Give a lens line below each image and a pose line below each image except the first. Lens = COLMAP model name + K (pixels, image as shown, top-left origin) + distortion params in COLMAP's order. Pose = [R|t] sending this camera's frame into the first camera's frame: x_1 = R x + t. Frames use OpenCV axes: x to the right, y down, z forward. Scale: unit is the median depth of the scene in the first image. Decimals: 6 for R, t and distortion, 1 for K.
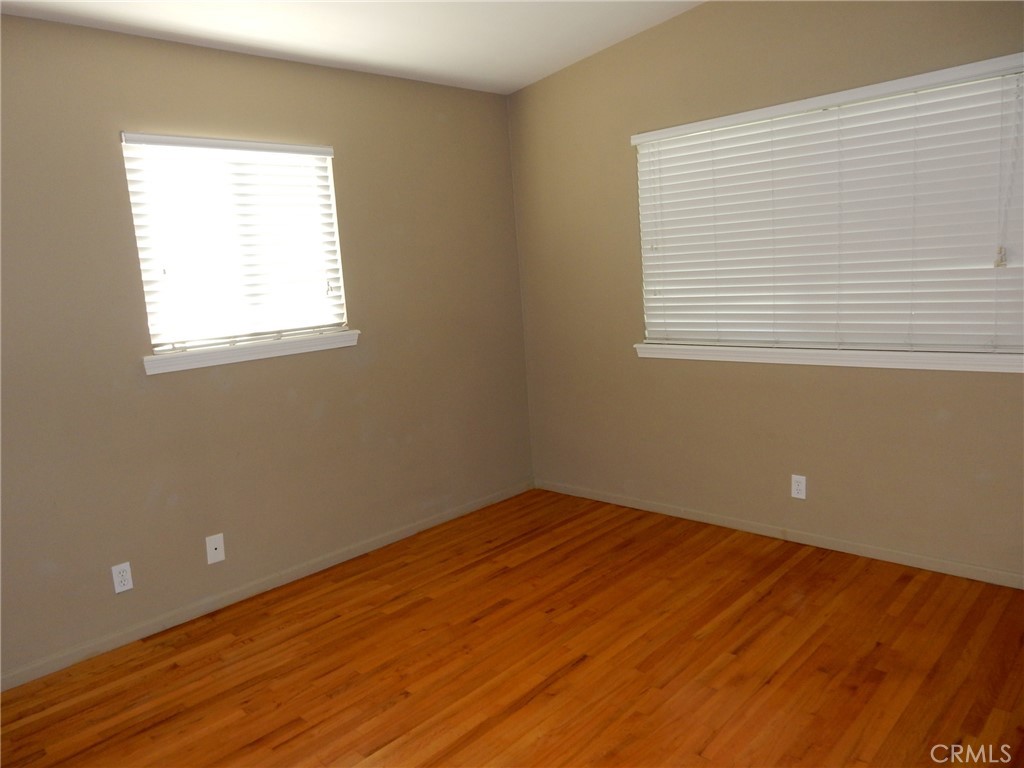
lens RADIAL K [[750.0, 0, 513.0], [0, 750.0, 379.1], [0, 0, 1]] dist [-0.015001, -0.004442]
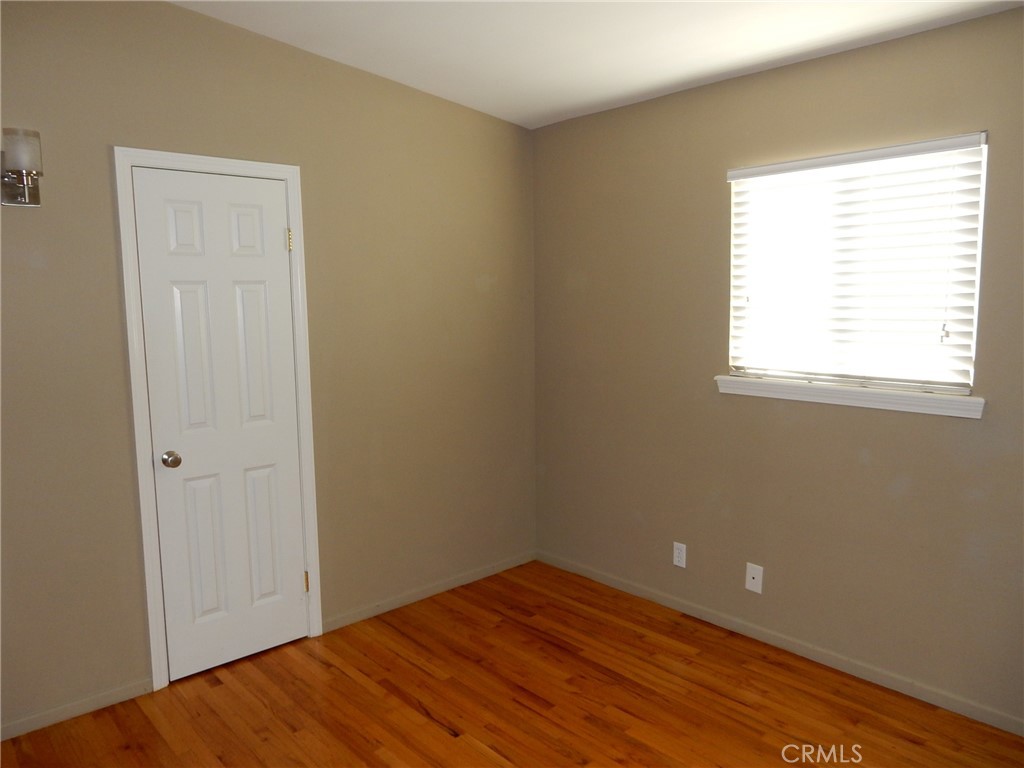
lens RADIAL K [[750.0, 0, 505.6], [0, 750.0, 383.5], [0, 0, 1]] dist [-0.015001, -0.004442]
pose [[-0.085037, 0.181649, -0.979680, 0.590091], [-0.133511, 0.972297, 0.191869, -0.181450], [0.987392, 0.147114, -0.058429, 0.734741]]
